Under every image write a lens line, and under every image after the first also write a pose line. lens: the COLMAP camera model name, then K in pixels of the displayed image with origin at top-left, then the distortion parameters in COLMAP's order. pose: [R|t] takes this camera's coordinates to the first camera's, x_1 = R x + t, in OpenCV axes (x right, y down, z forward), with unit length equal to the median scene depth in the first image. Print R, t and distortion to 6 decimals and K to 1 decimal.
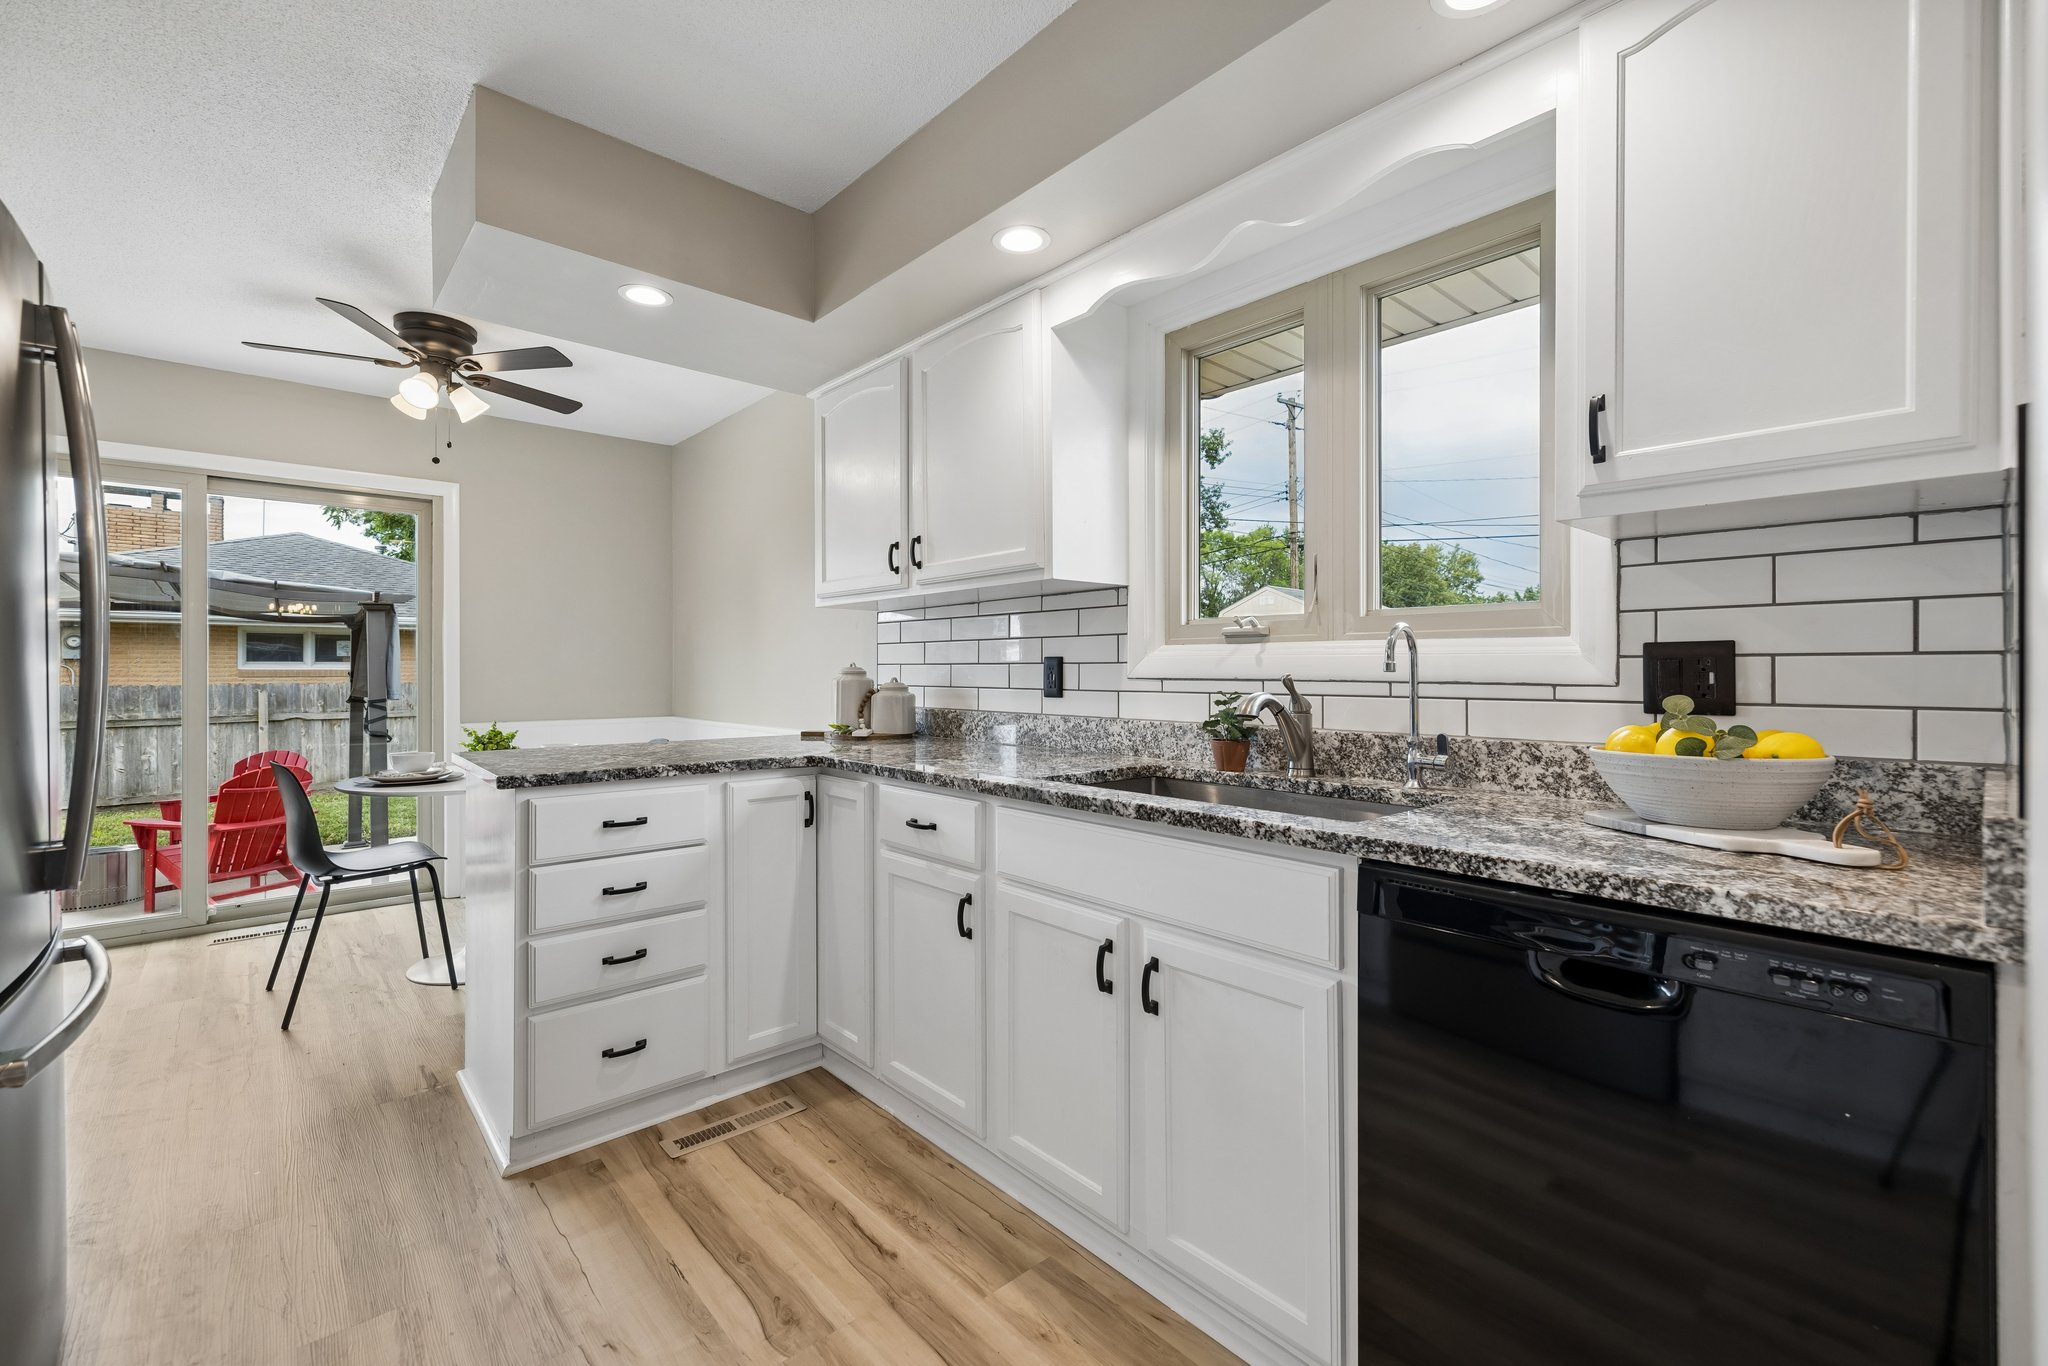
lens RADIAL K [[856.3, 0, 1029.5], [0, 856.3, 674.7], [0, 0, 1]] dist [0.002249, -0.000839]
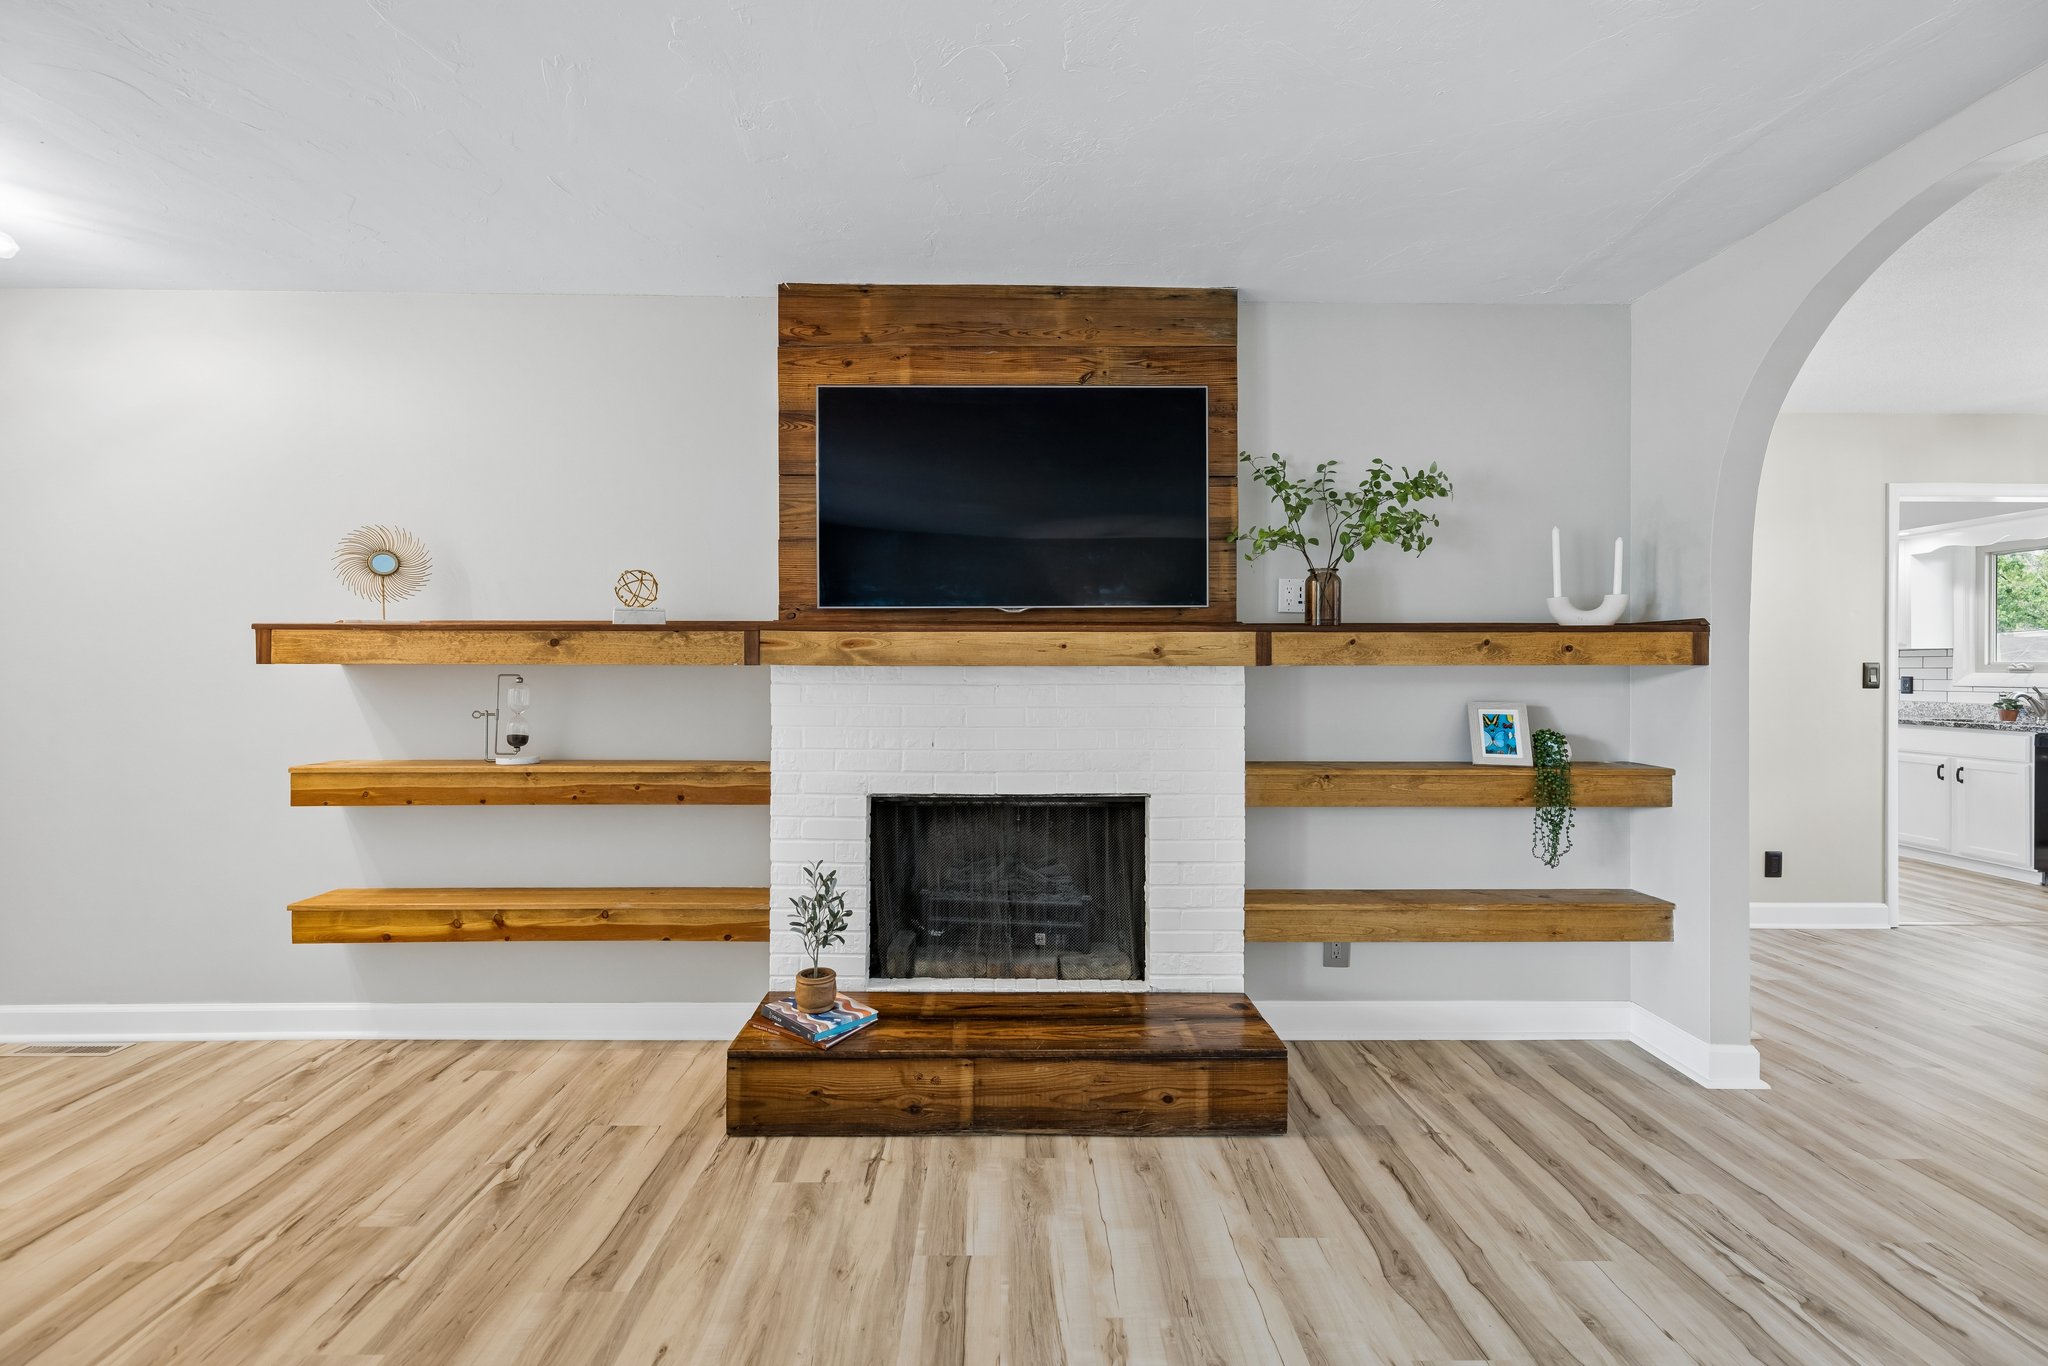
lens RADIAL K [[856.3, 0, 1017.5], [0, 856.3, 669.1], [0, 0, 1]] dist [0.002249, -0.000839]
pose [[0.748272, 0.003024, -0.663385, -0.309788], [-0.007834, 0.999960, -0.004278, -0.015690], [0.663345, 0.008398, 0.748266, -3.105426]]
